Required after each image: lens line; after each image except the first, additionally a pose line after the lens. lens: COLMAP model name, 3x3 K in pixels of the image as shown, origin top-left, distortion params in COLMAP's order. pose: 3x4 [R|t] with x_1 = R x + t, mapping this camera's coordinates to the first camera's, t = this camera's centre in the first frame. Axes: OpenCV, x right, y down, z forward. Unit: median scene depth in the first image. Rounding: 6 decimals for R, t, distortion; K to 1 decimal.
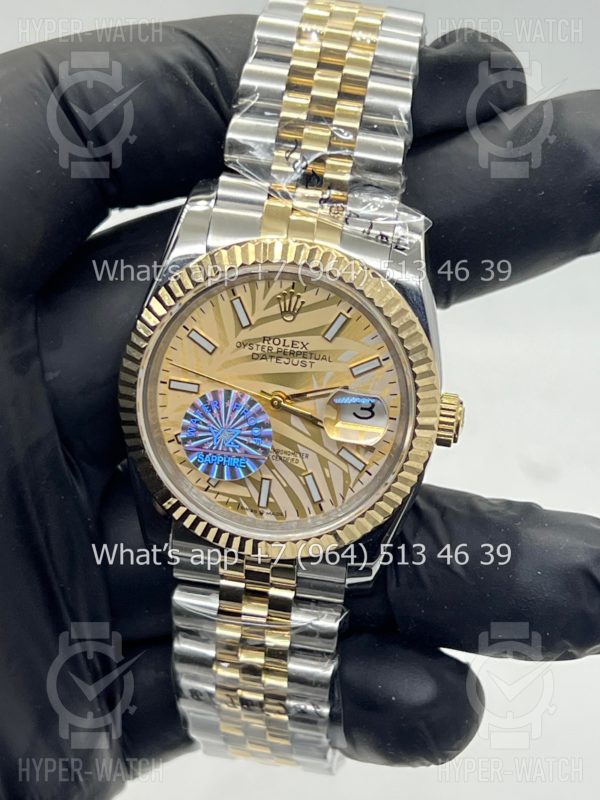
lens RADIAL K [[1846.0, 0, 304.6], [0, 1846.0, 400.2], [0, 0, 1]] dist [0.282247, 0.000000]
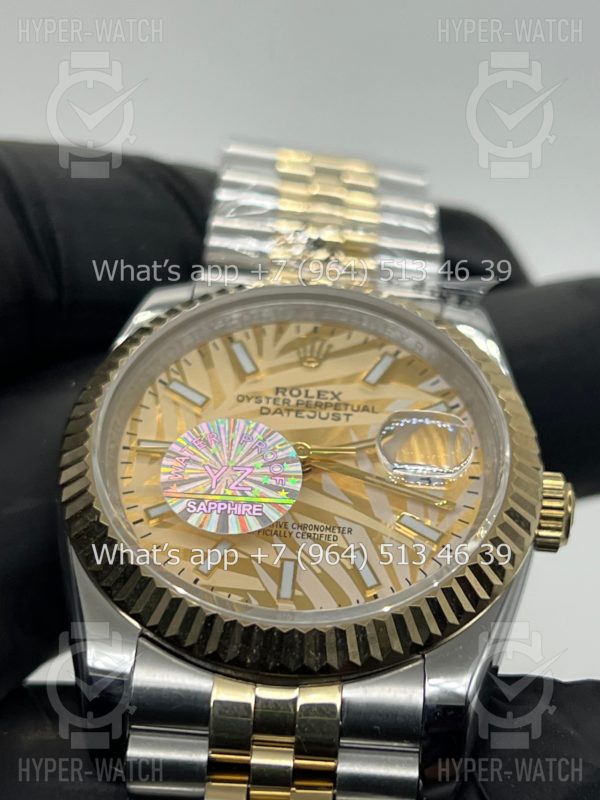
lens RADIAL K [[1846.0, 0, 303.2], [0, 1846.0, 406.9], [0, 0, 1]] dist [0.282247, 0.000000]
pose [[0.990361, 0.039278, 0.132825, -0.103572], [0.070336, 0.683495, -0.726559, 0.473550], [-0.119323, 0.728898, 0.674144, 0.530836]]
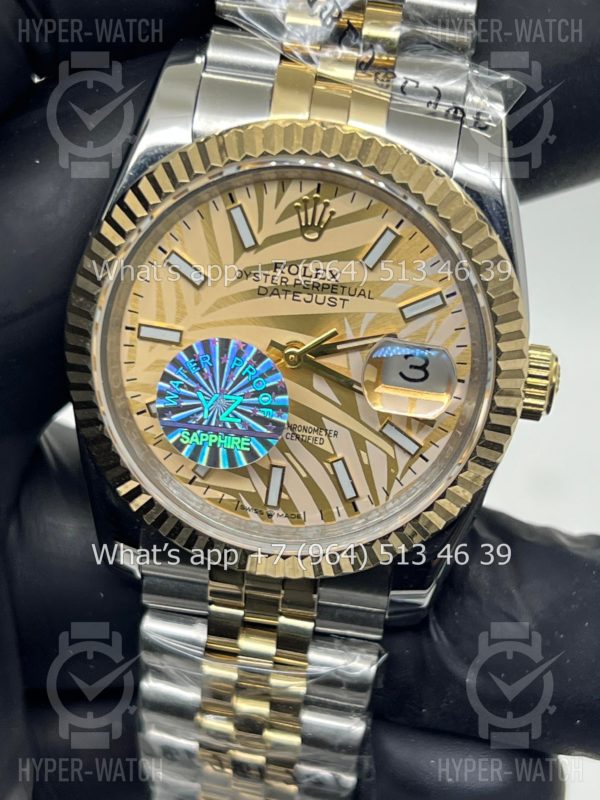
lens RADIAL K [[1846.0, 0, 306.0], [0, 1846.0, 405.1], [0, 0, 1]] dist [0.282247, 0.000000]
pose [[0.999391, -0.000574, 0.034904, -0.034595], [-0.000275, 0.999704, 0.024315, 0.002208], [-0.034907, -0.024310, 0.999095, 0.300793]]
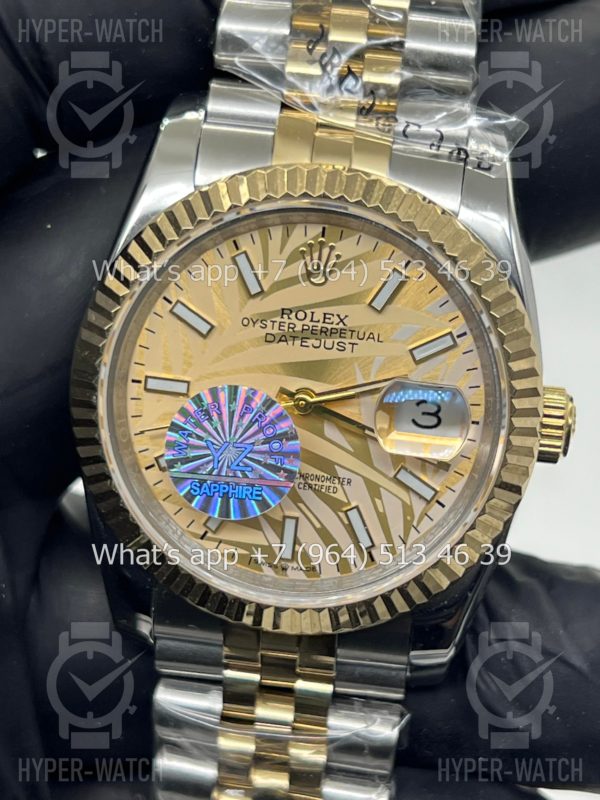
lens RADIAL K [[1846.0, 0, 303.7], [0, 1846.0, 399.3], [0, 0, 1]] dist [0.282247, 0.000000]
pose [[0.999068, -0.029092, 0.031900, -0.036685], [0.031052, 0.997546, -0.062748, 0.042138], [-0.029996, 0.063680, 0.997519, 0.315233]]
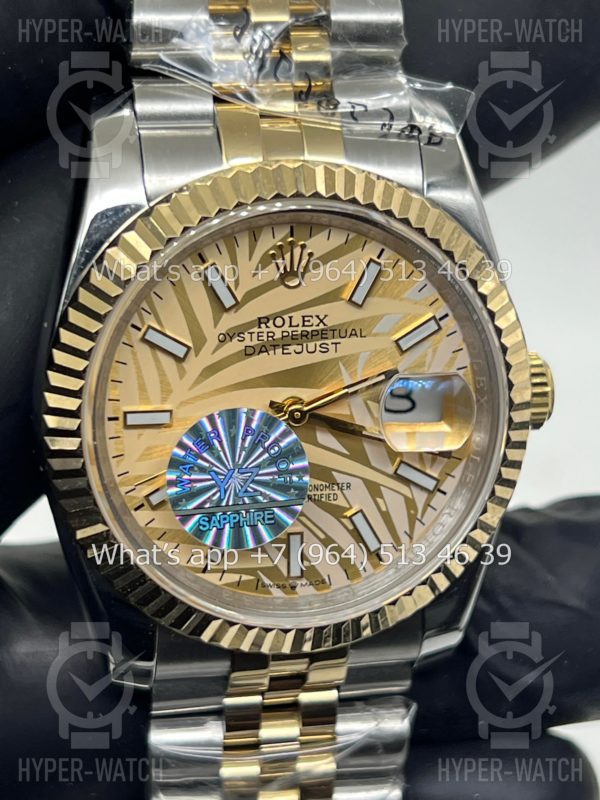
lens RADIAL K [[1846.0, 0, 292.9], [0, 1846.0, 406.2], [0, 0, 1]] dist [0.282247, 0.000000]
pose [[0.936785, -0.195029, 0.290514, -0.202328], [0.192777, 0.980558, 0.036647, -0.025400], [-0.292013, 0.021674, 0.956169, 0.378979]]
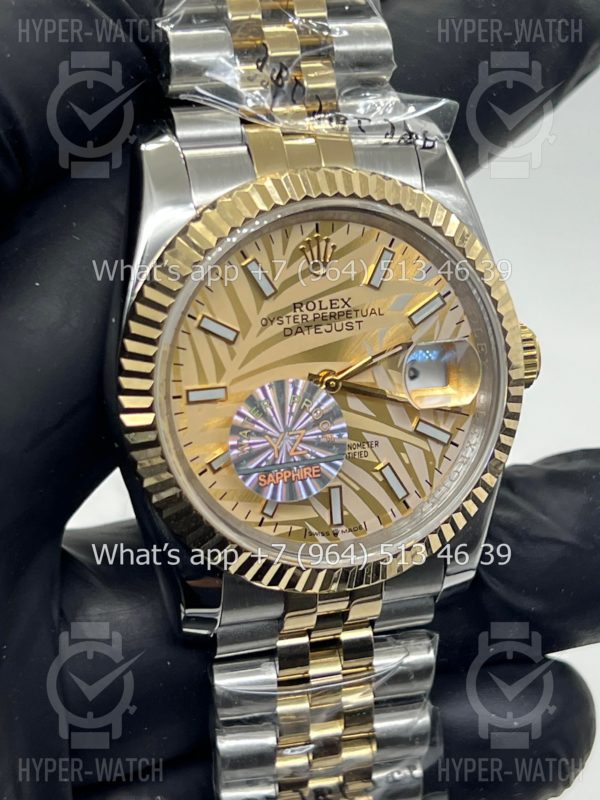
lens RADIAL K [[1846.0, 0, 285.8], [0, 1846.0, 395.9], [0, 0, 1]] dist [0.282247, 0.000000]
pose [[0.896373, -0.244248, 0.369943, -0.310822], [0.259747, 0.965642, 0.008180, -0.004972], [-0.359231, 0.088759, 0.929018, 0.301696]]
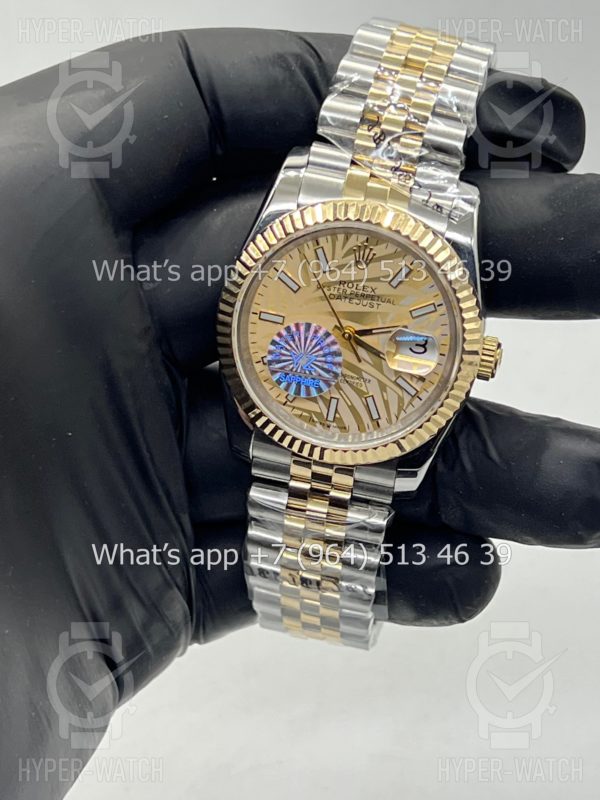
lens RADIAL K [[1846.0, 0, 301.1], [0, 1846.0, 400.4], [0, 0, 1]] dist [0.282247, 0.000000]
pose [[0.997959, 0.060896, -0.019220, -0.019386], [-0.060169, 0.997525, 0.036394, 0.001287], [0.021389, -0.035164, 0.999153, -0.211812]]
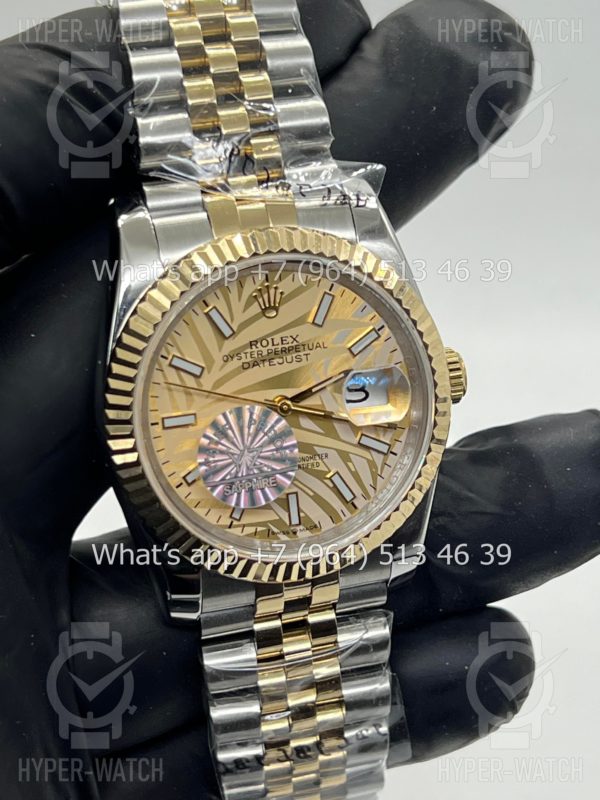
lens RADIAL K [[1846.0, 0, 301.9], [0, 1846.0, 401.3], [0, 0, 1]] dist [0.282247, 0.000000]
pose [[0.903776, -0.281542, 0.322370, -0.296220], [0.296304, 0.955087, 0.003425, -0.002204], [-0.308856, 0.092424, 0.946608, 0.138932]]
